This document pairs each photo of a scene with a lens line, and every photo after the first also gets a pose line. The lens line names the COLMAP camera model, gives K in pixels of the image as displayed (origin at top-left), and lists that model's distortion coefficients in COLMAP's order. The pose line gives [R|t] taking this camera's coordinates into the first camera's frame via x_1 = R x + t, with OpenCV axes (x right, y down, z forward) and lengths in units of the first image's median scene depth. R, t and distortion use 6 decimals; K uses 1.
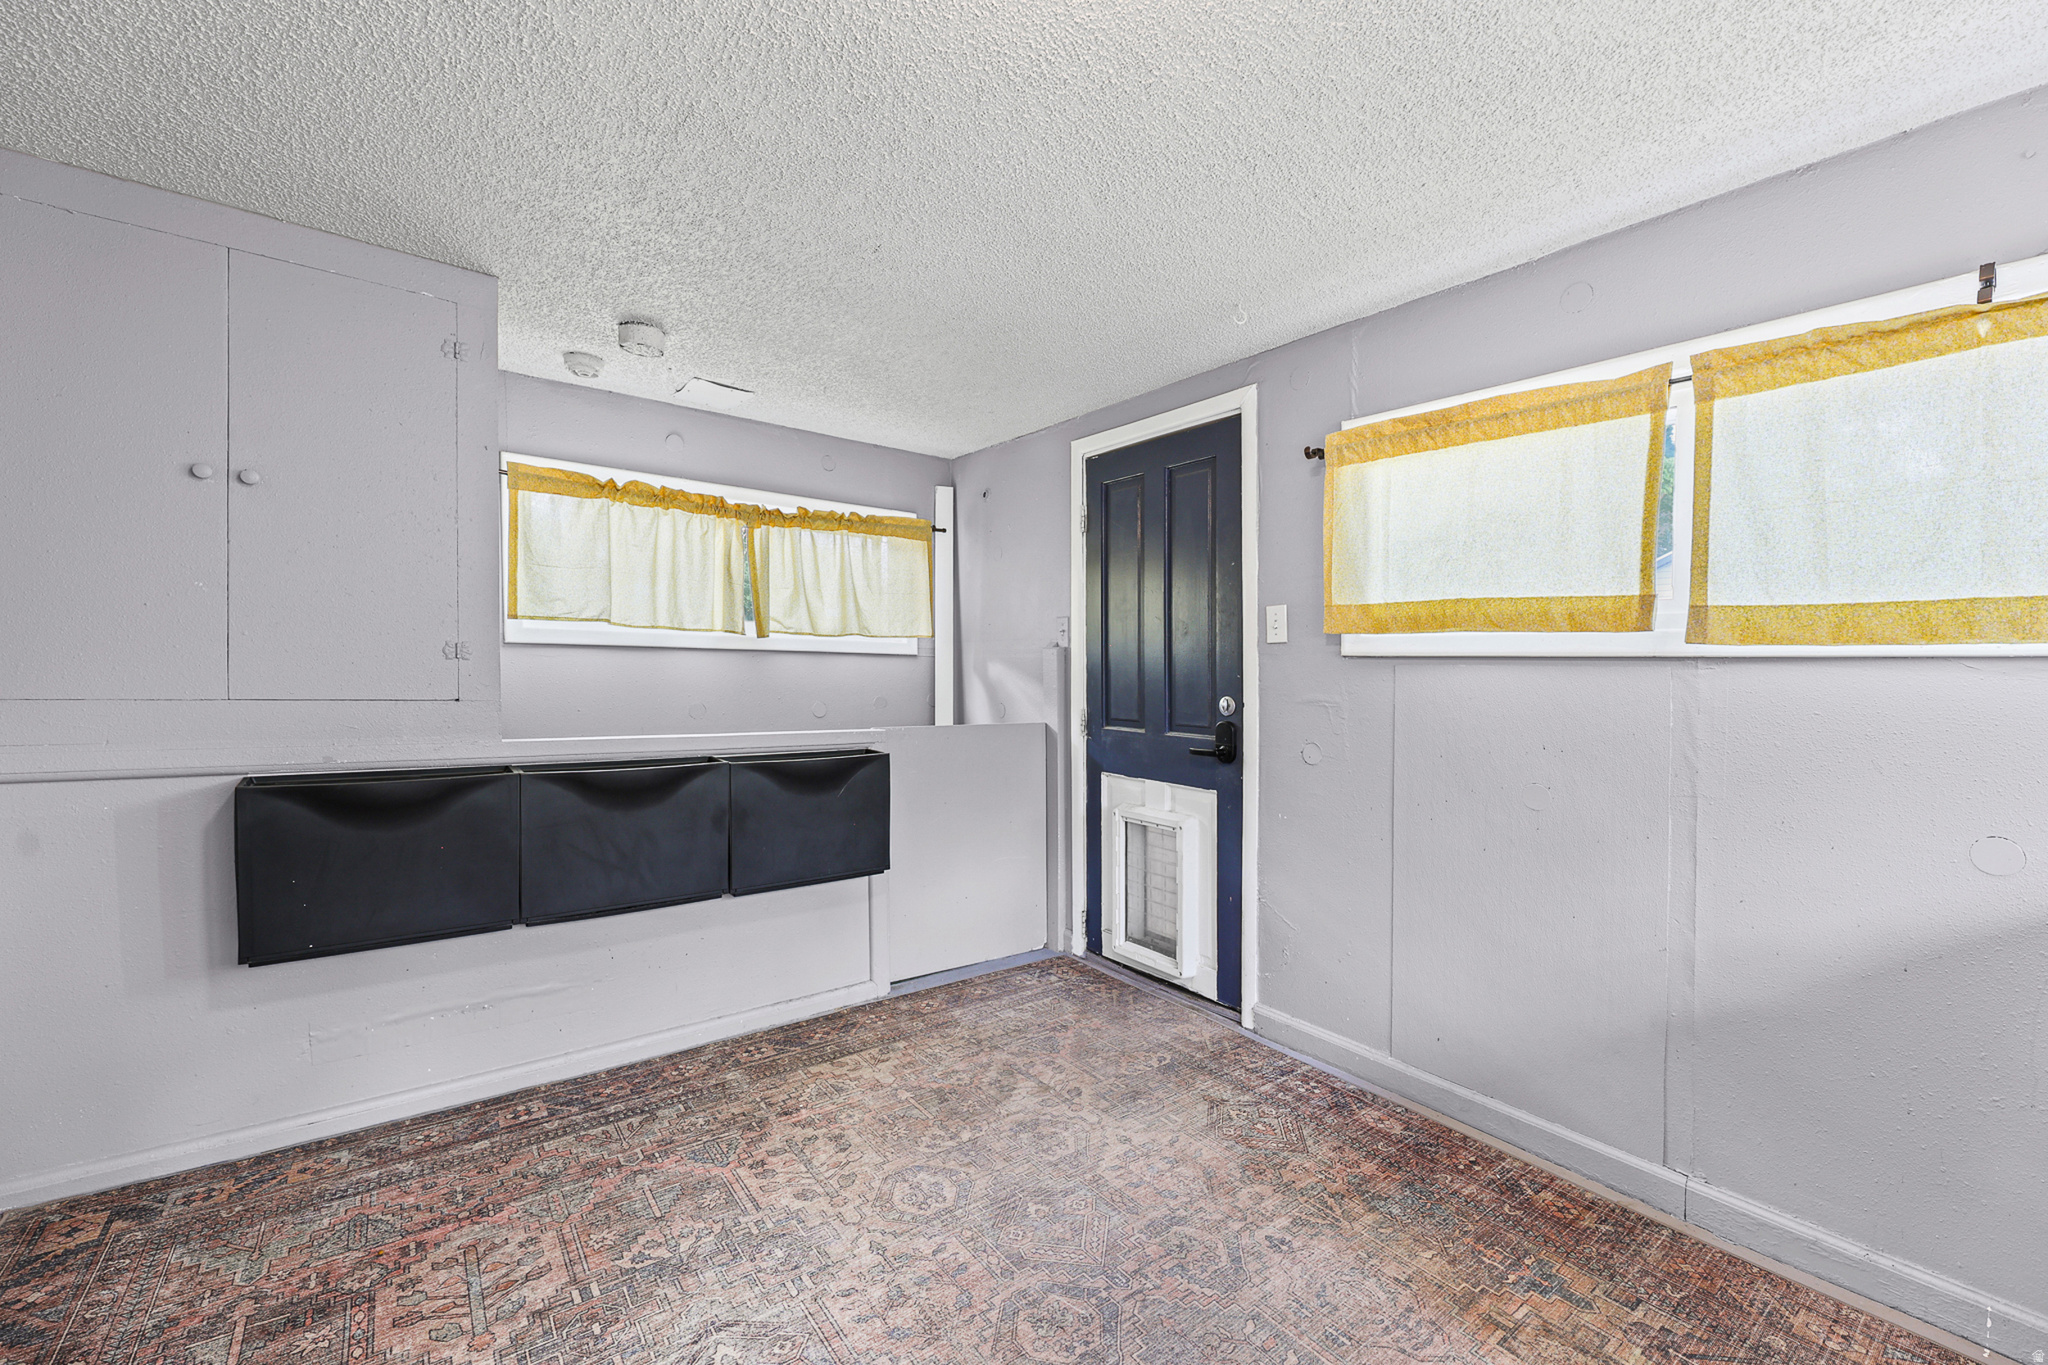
lens RADIAL K [[840.3, 0, 1019.5], [0, 840.3, 710.9], [0, 0, 1]] dist [-0.002951, -0.000495]
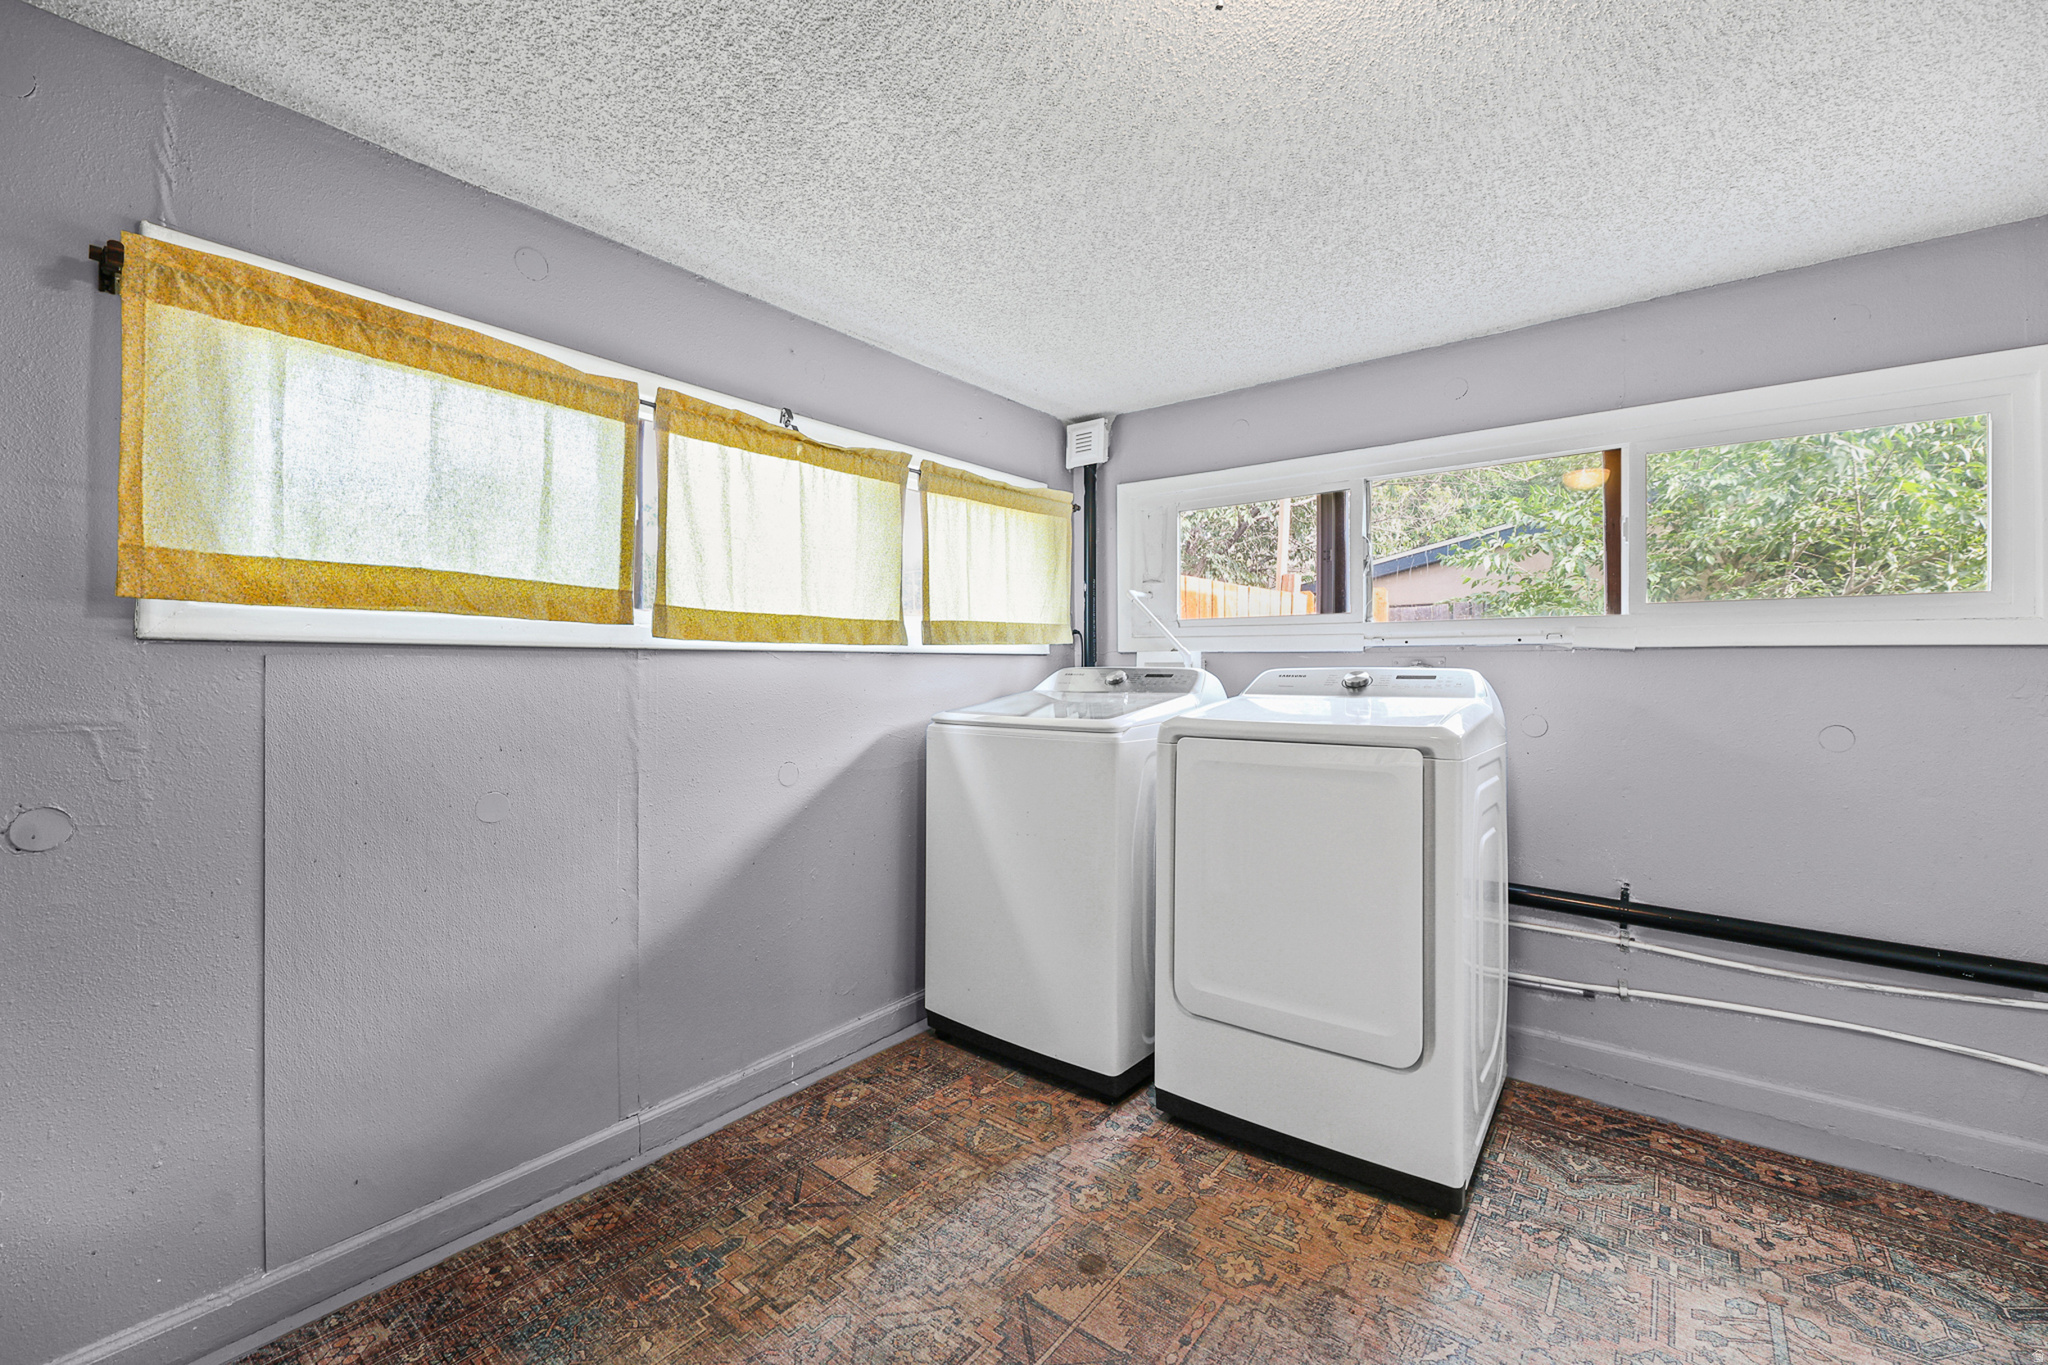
lens RADIAL K [[837.8, 0, 1020.5], [0, 837.8, 666.3], [0, 0, 1]] dist [-0.002403, -0.000888]
pose [[-0.265525, -0.015107, 0.963986, -0.408703], [0.045371, 0.998574, 0.028146, -0.048394], [-0.963036, 0.051210, -0.264461, 0.786718]]
